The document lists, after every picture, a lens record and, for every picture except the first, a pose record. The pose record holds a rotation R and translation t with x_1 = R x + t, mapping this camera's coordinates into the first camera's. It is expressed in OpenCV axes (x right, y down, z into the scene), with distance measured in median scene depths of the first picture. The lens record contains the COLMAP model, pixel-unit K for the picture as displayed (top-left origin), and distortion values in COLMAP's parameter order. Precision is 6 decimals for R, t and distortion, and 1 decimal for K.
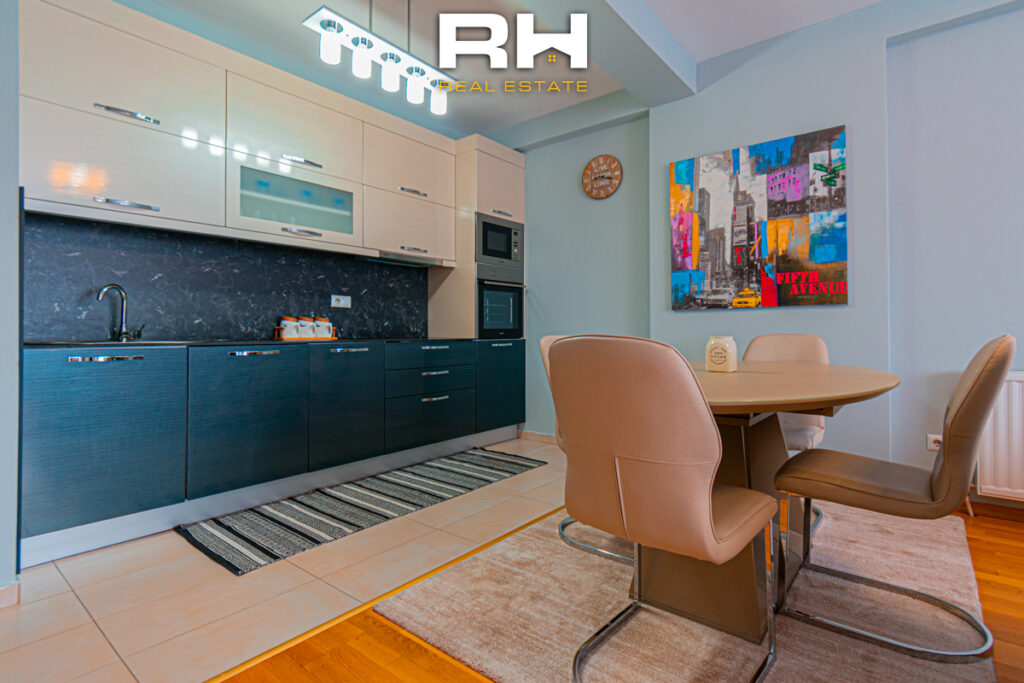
lens RADIAL K [[505.1, 0, 511.3], [0, 505.1, 324.2], [0, 0, 1]] dist [-0.000694, -0.000082]
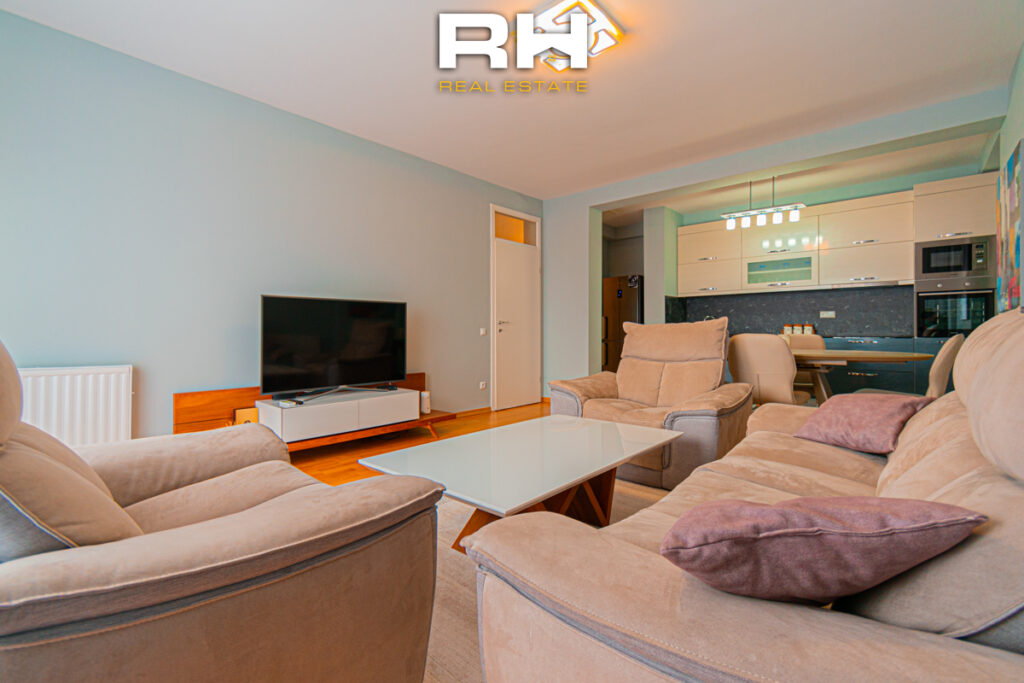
lens RADIAL K [[455.8, 0, 512.0], [0, 455.8, 341.5], [0, 0, 1]] dist [-0.000688, -0.000138]
pose [[-0.039159, 0.016525, -0.999096, 1.243601], [0.008935, 0.999829, 0.016187, 0.013197], [0.999193, -0.008293, -0.039300, -0.033734]]
